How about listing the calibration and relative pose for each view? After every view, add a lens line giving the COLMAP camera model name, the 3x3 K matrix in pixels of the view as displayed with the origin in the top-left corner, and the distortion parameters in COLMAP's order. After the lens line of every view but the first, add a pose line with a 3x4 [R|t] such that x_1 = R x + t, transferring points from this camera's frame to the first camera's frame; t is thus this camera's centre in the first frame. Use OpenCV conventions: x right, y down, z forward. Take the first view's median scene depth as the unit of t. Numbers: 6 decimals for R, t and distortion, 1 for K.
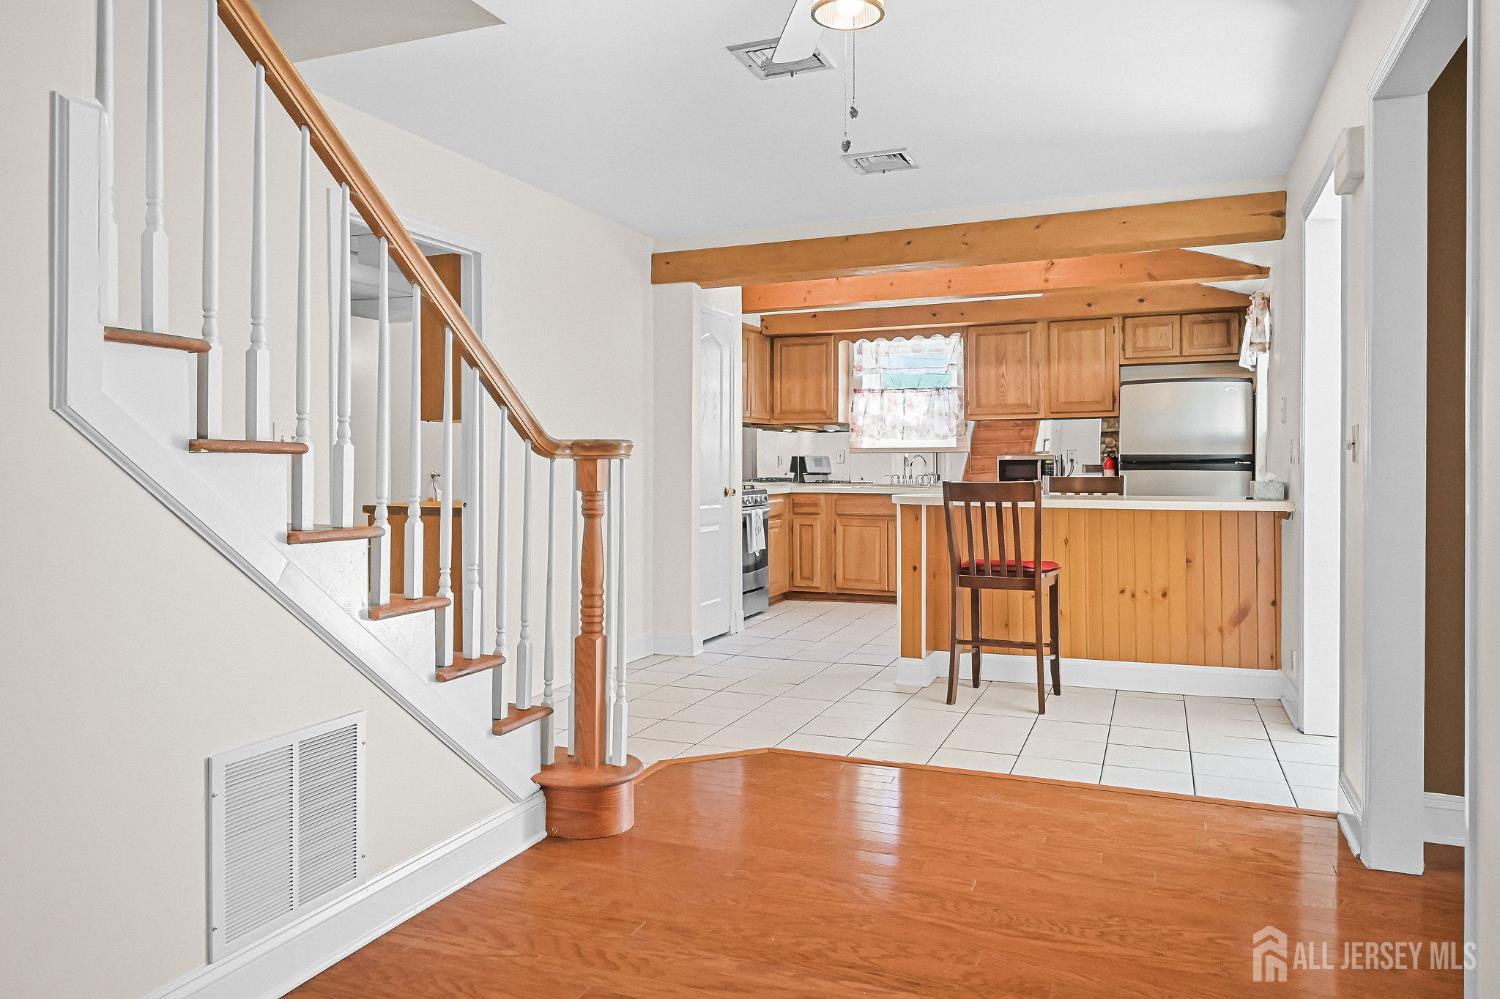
lens RADIAL K [[957.0, 0, 764.3], [0, 957.0, 467.1], [0, 0, 1]] dist [-0.008459, -0.000163]
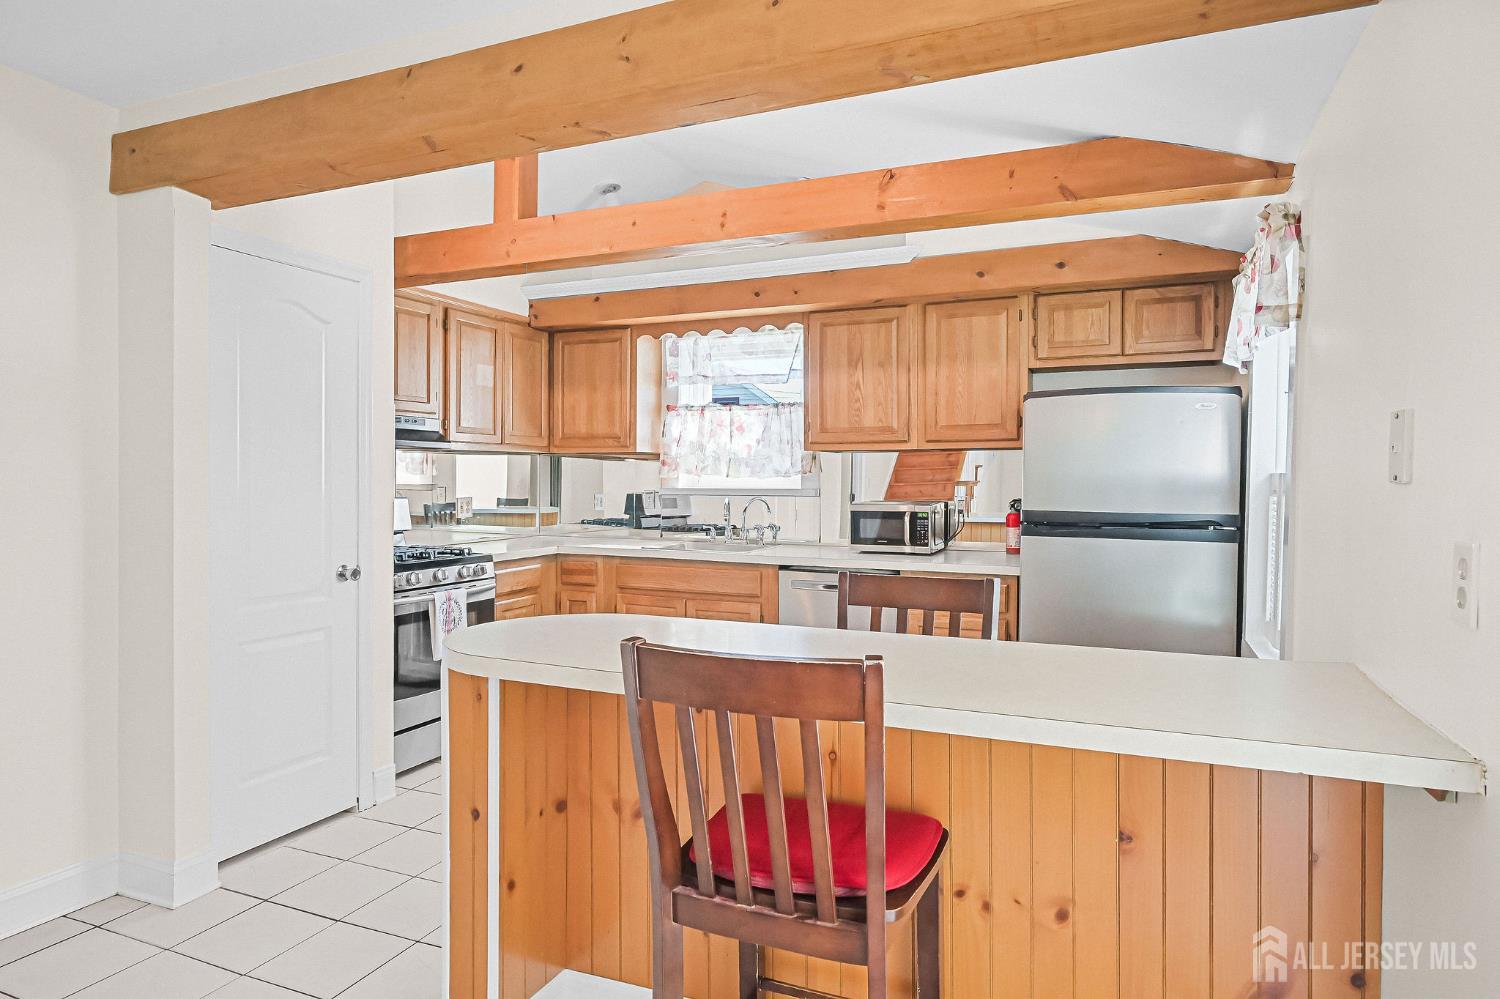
lens RADIAL K [[855.7, 0, 758.2], [0, 855.7, 494.1], [0, 0, 1]] dist [-0.001972, 0.001389]
pose [[0.999969, 0.007230, 0.002961, 0.179538], [-0.007263, 0.999909, 0.011406, -0.025815], [-0.002878, -0.011427, 0.999931, 0.401060]]
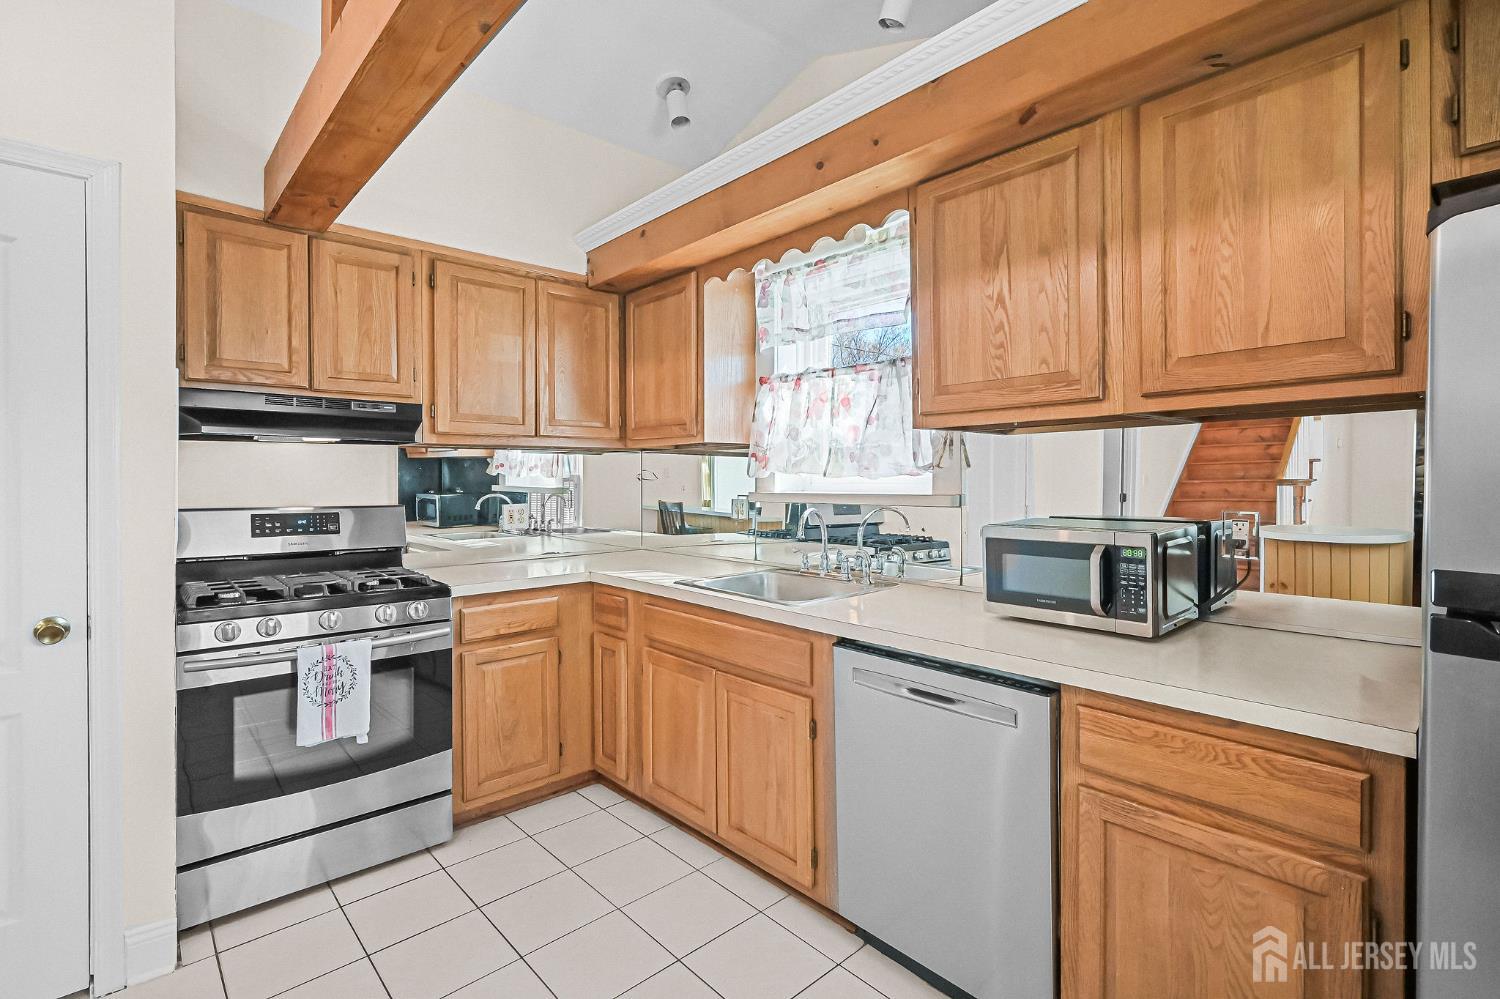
lens RADIAL K [[703.3, 0, 750.5], [0, 703.3, 482.0], [0, 0, 1]] dist [0.002353, -0.000676]
pose [[0.908873, 0.001799, -0.417069, 0.276223], [-0.002341, 0.999997, -0.000788, -0.028034], [0.417066, 0.001693, 0.908874, 0.730806]]
